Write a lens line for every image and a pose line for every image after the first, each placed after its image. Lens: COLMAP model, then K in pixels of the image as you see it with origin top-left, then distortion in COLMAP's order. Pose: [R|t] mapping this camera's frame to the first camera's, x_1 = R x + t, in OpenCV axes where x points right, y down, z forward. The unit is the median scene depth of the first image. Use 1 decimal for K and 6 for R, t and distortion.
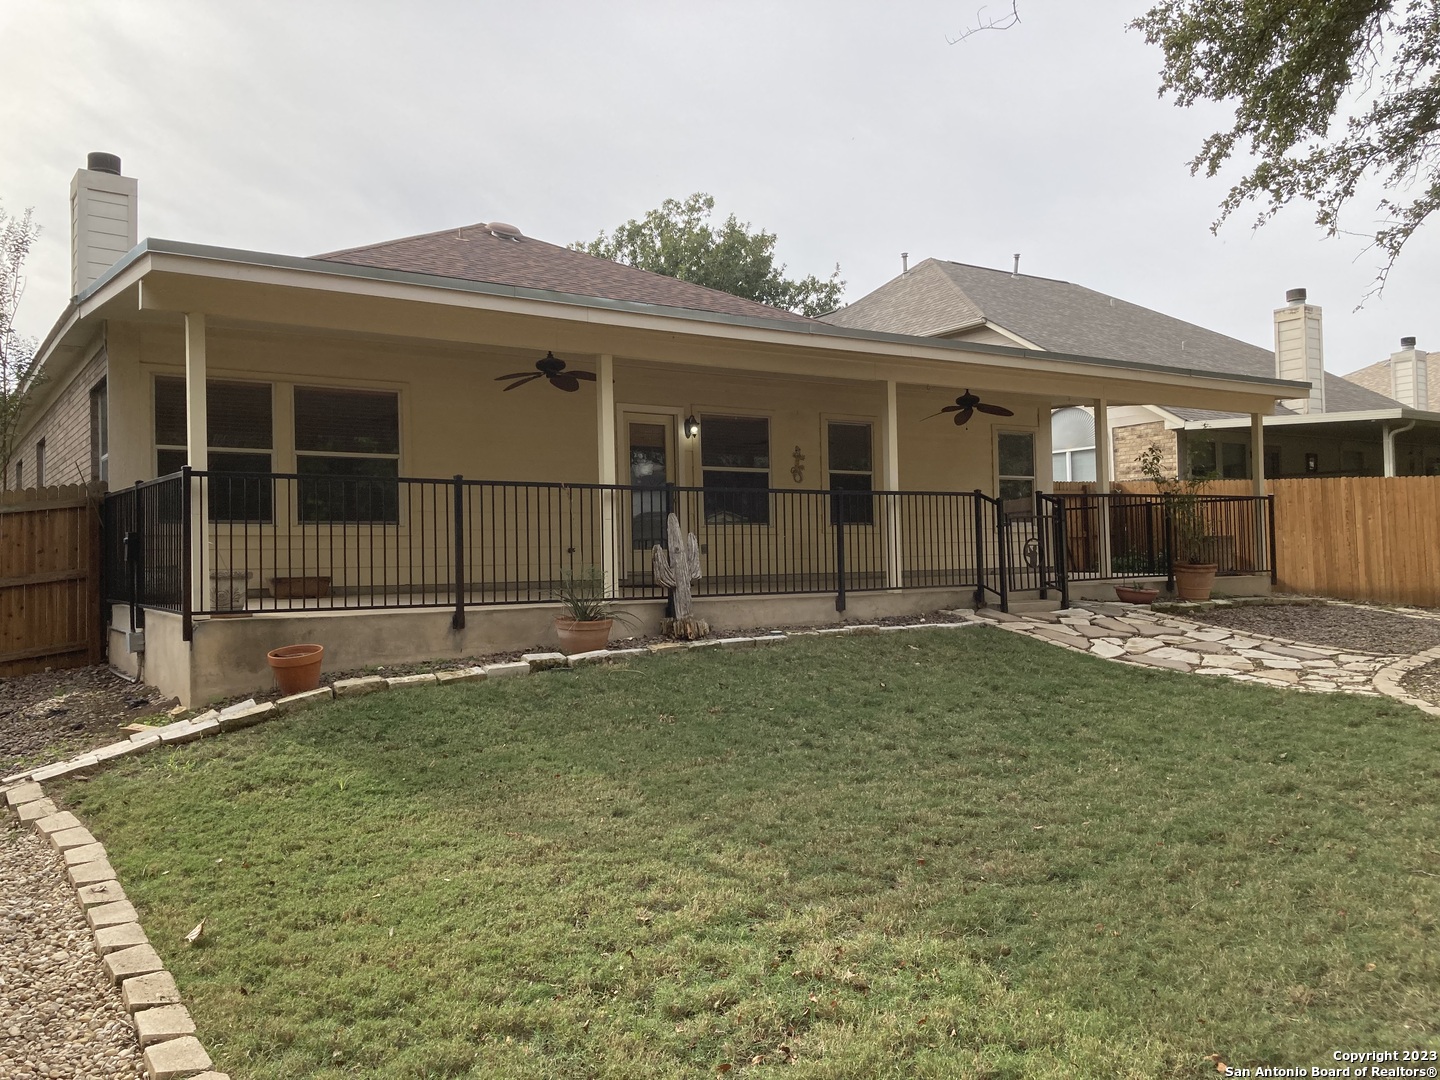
lens RADIAL K [[1164.3, 0, 718.3], [0, 1164.3, 526.5], [0, 0, 1]] dist [0.043734, -0.050385]
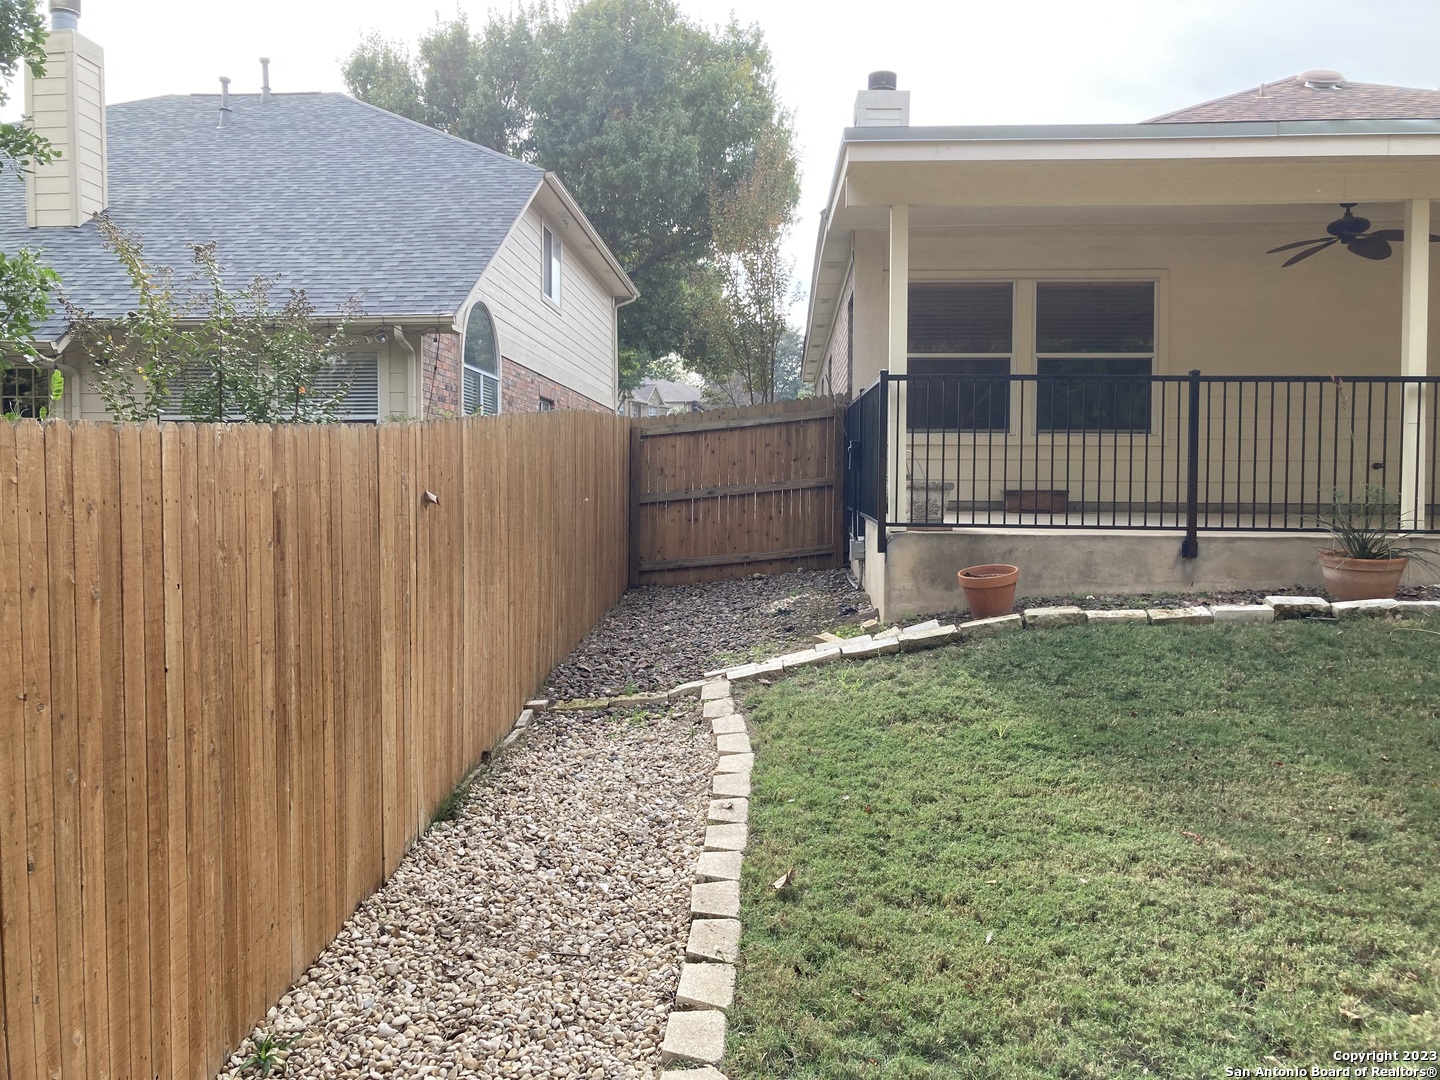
lens RADIAL K [[1164.3, 0, 728.6], [0, 1164.3, 519.0], [0, 0, 1]] dist [0.043734, -0.050385]
pose [[0.784223, 0.042832, -0.618999, 0.045207], [-0.001333, 0.997729, 0.067350, 0.006797], [0.620478, -0.051992, 0.782499, 0.204084]]
